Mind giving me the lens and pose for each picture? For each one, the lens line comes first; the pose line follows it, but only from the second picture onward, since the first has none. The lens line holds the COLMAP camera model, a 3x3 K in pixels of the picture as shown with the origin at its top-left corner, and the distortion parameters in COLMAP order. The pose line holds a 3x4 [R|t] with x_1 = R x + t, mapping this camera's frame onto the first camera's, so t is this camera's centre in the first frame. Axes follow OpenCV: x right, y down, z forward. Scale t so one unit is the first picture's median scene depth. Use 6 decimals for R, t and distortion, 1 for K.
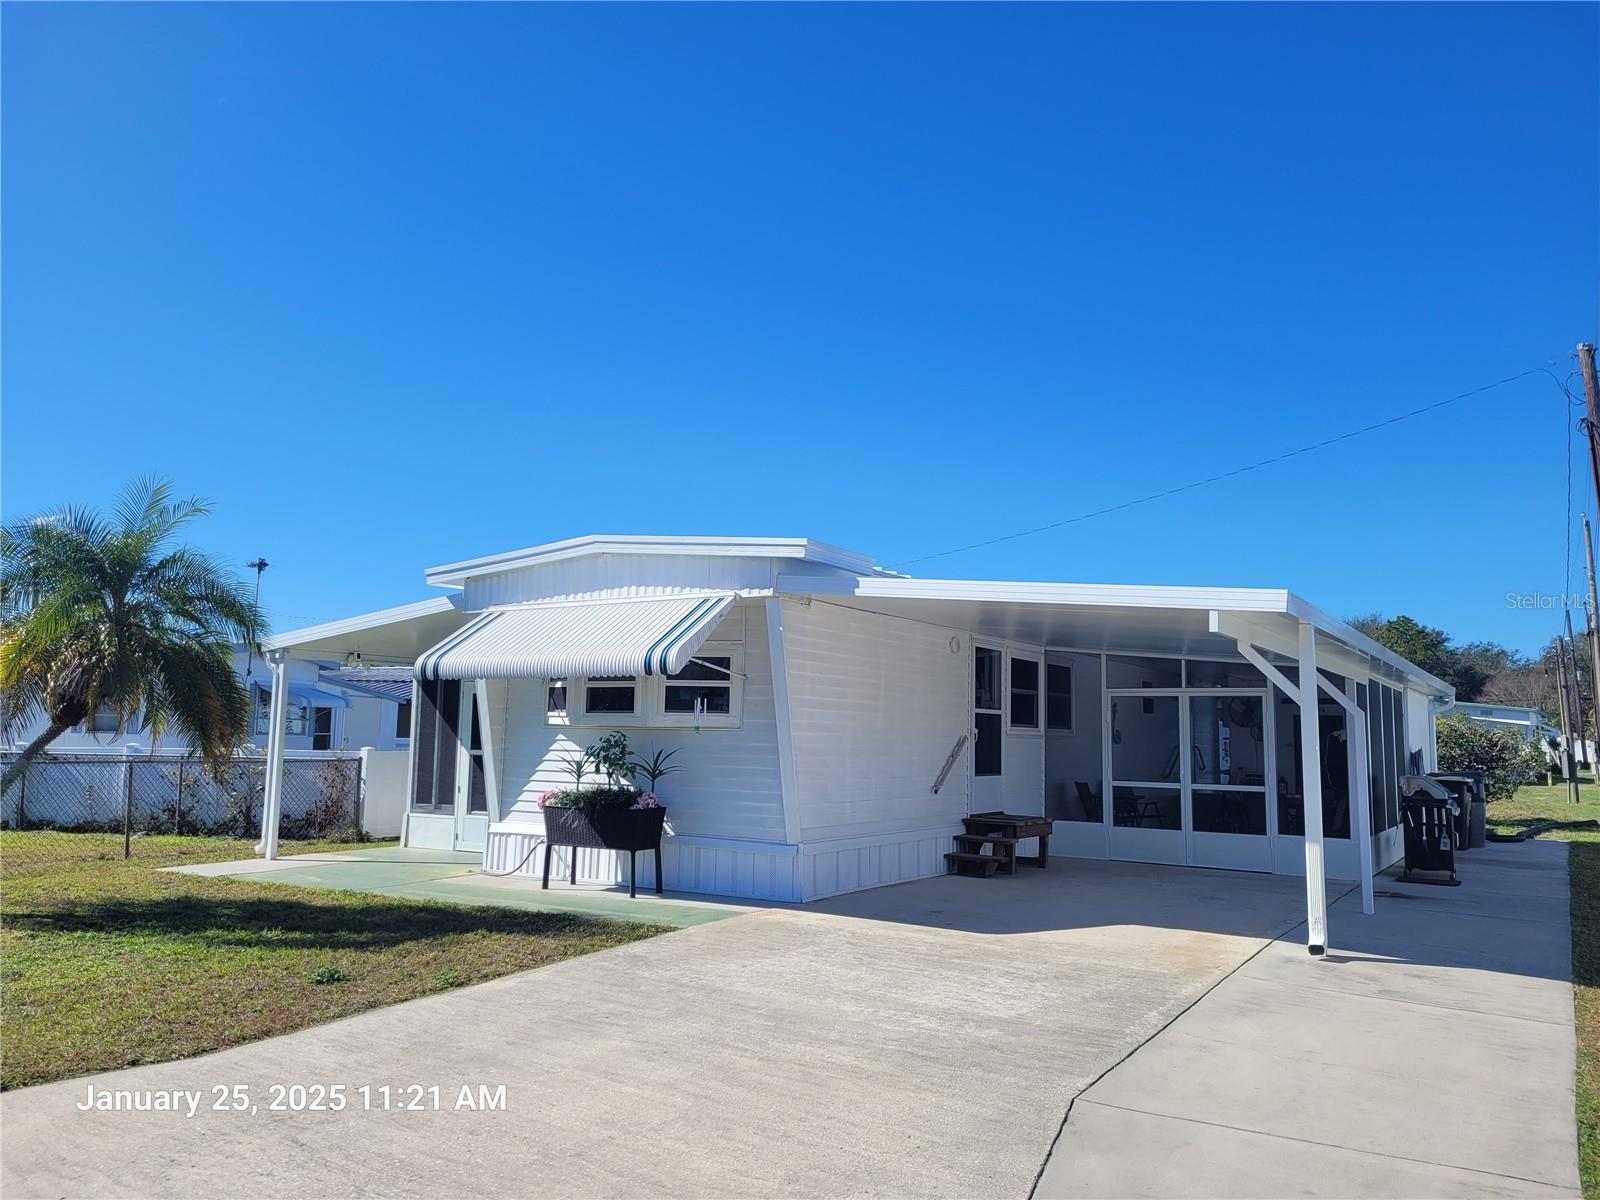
lens RADIAL K [[1211.1, 0, 800.0], [0, 1211.1, 600.0], [0, 0, 1]] dist [0.049563, -0.039294]
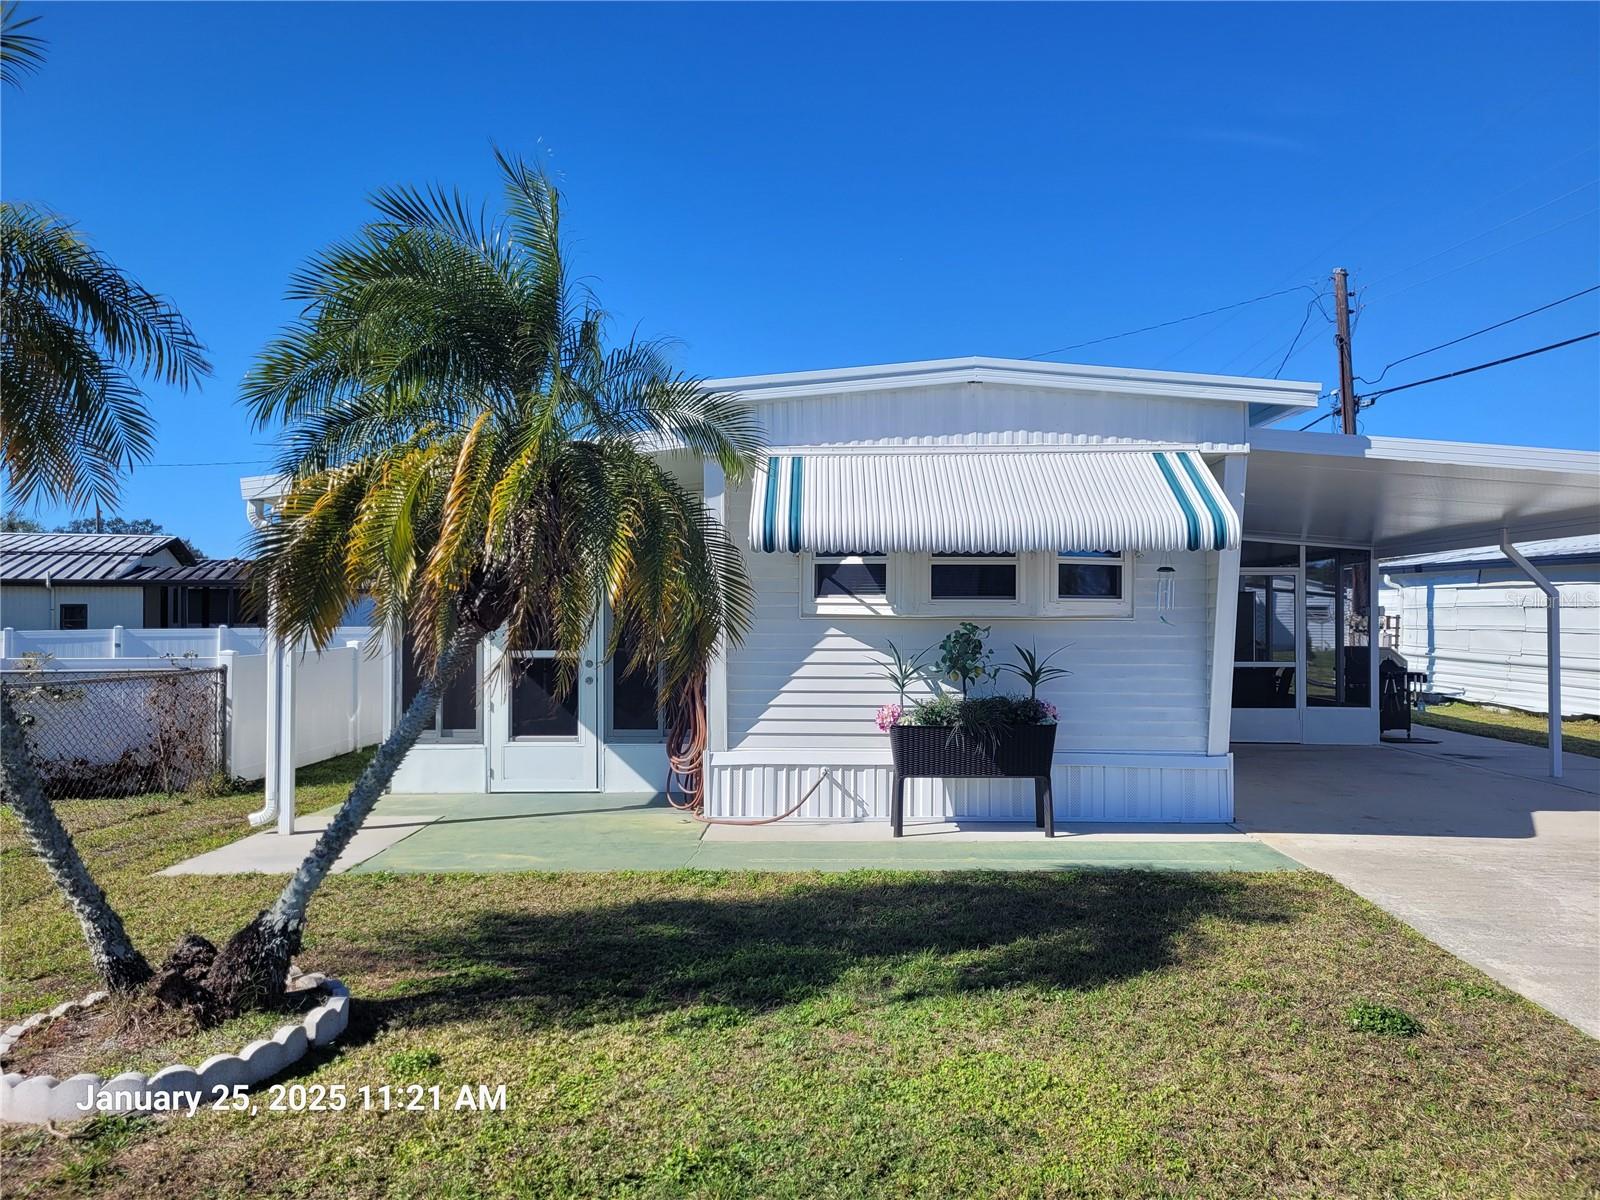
lens RADIAL K [[1211.1, 0, 800.0], [0, 1211.1, 600.0], [0, 0, 1]] dist [0.049563, -0.039294]
pose [[0.860726, -0.009184, 0.508986, -0.616635], [-0.042486, 0.995053, 0.089800, 0.030109], [-0.507293, -0.098918, 0.856078, 0.402221]]
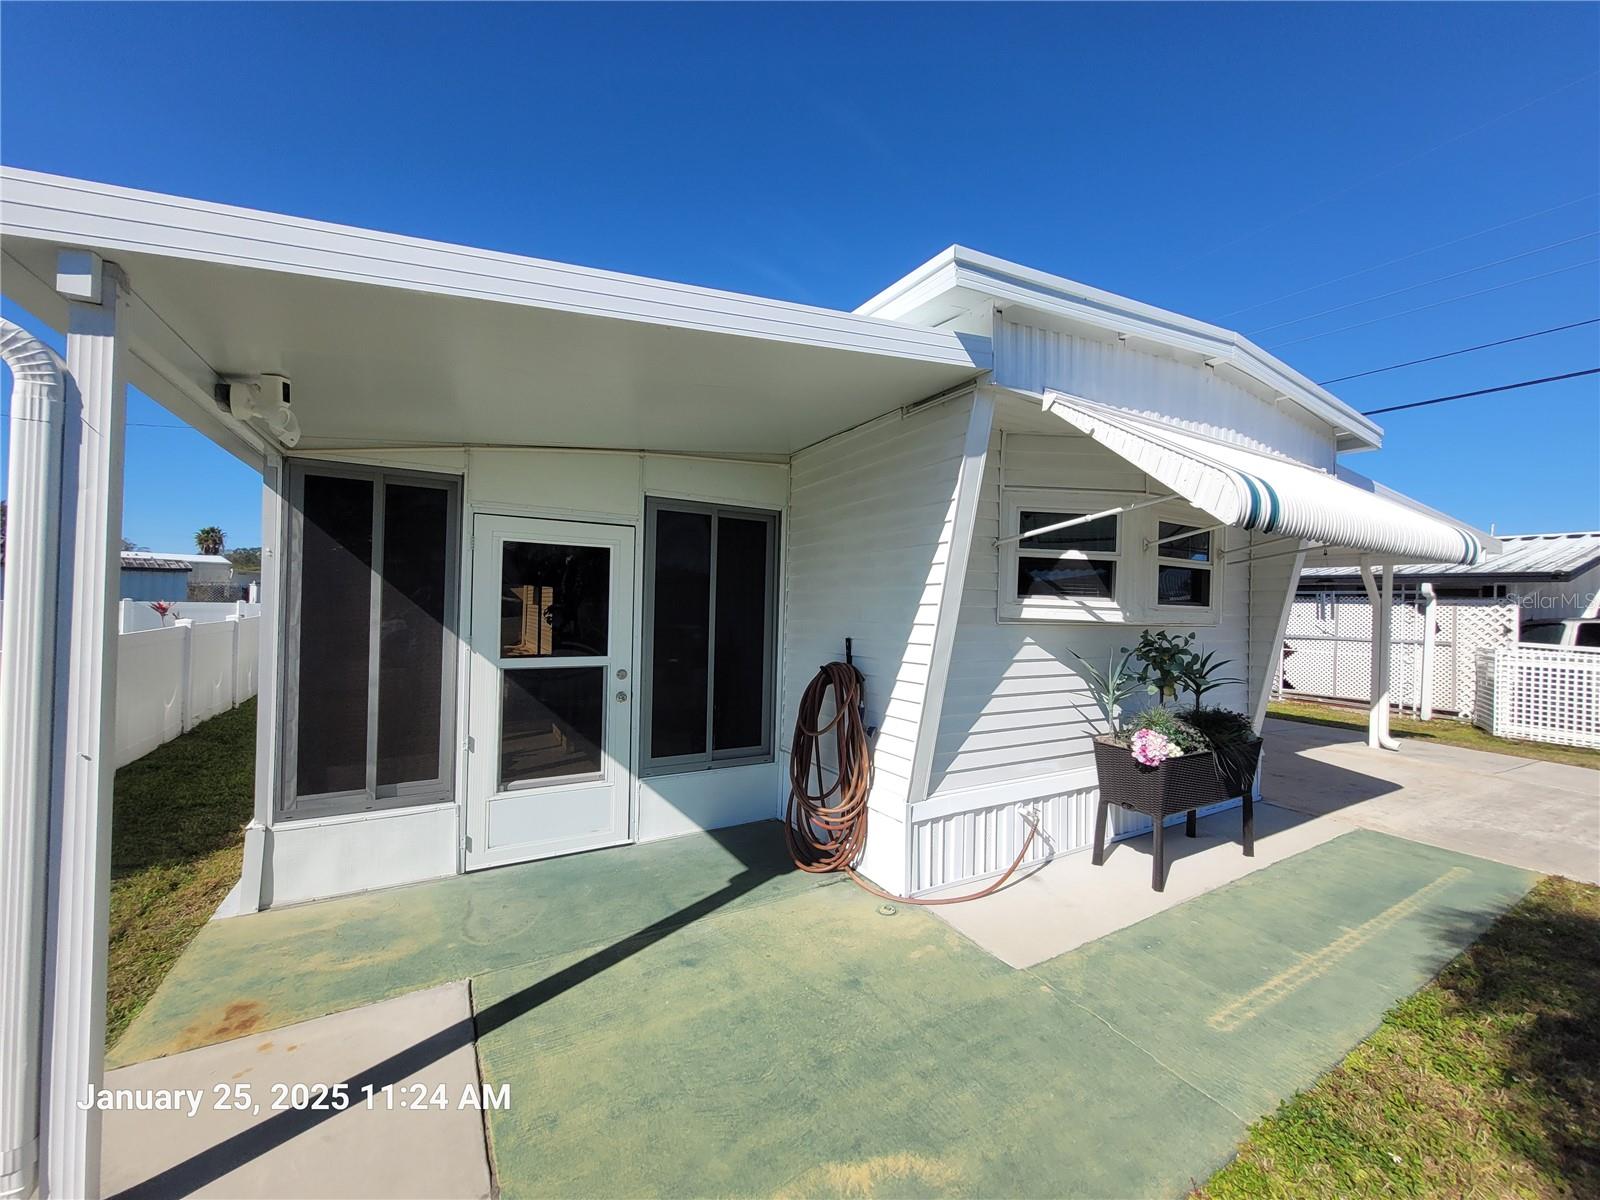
lens RADIAL K [[620.1, 0, 811.0], [0, 620.1, 606.2], [0, 0, 1]] dist [0.002835, -0.000224]
pose [[0.453867, 0.001832, 0.891068, -0.552258], [-0.115453, 0.991690, 0.056767, 0.095364], [-0.883559, -0.128641, 0.450306, 1.002189]]
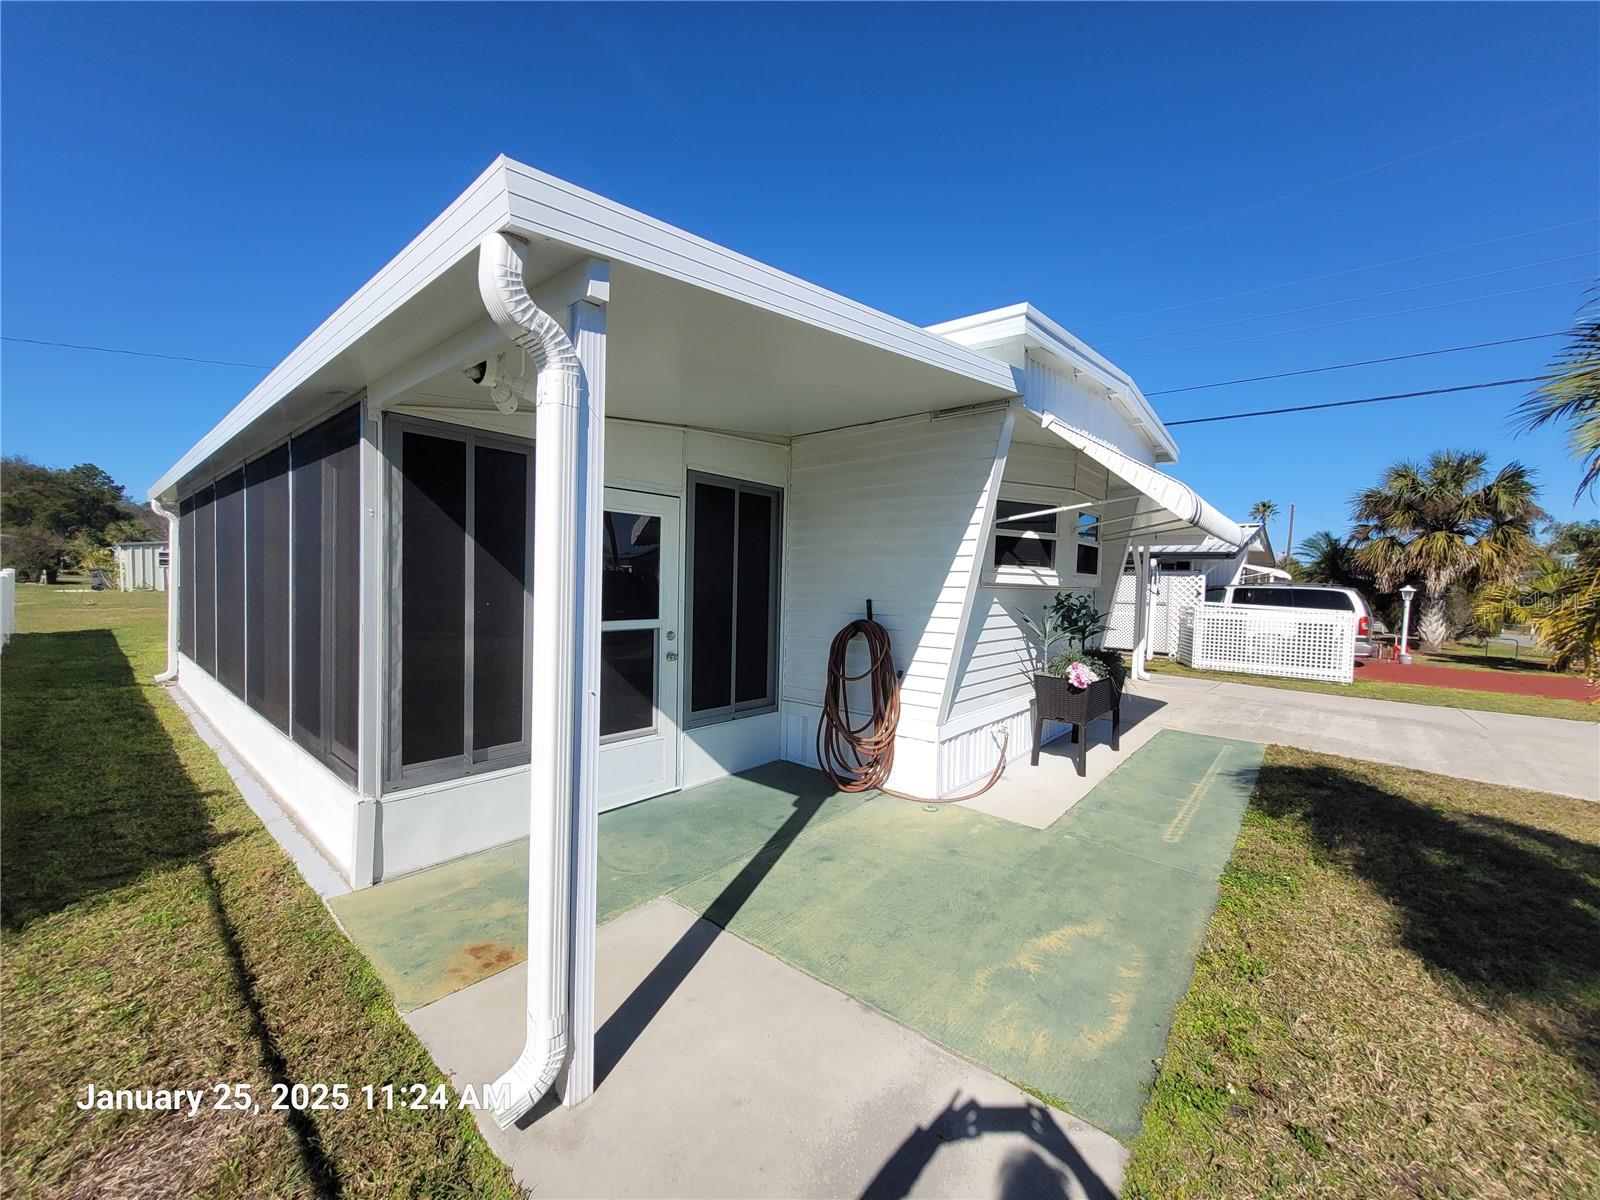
lens RADIAL K [[629.6, 0, 797.4], [0, 629.6, 608.8], [0, 0, 1]] dist [0.008110, 0.000040]
pose [[0.132320, -0.048041, 0.990042, -0.654027], [-0.130184, 0.989330, 0.065406, 0.114014], [-0.982621, -0.137542, 0.124654, 1.125047]]
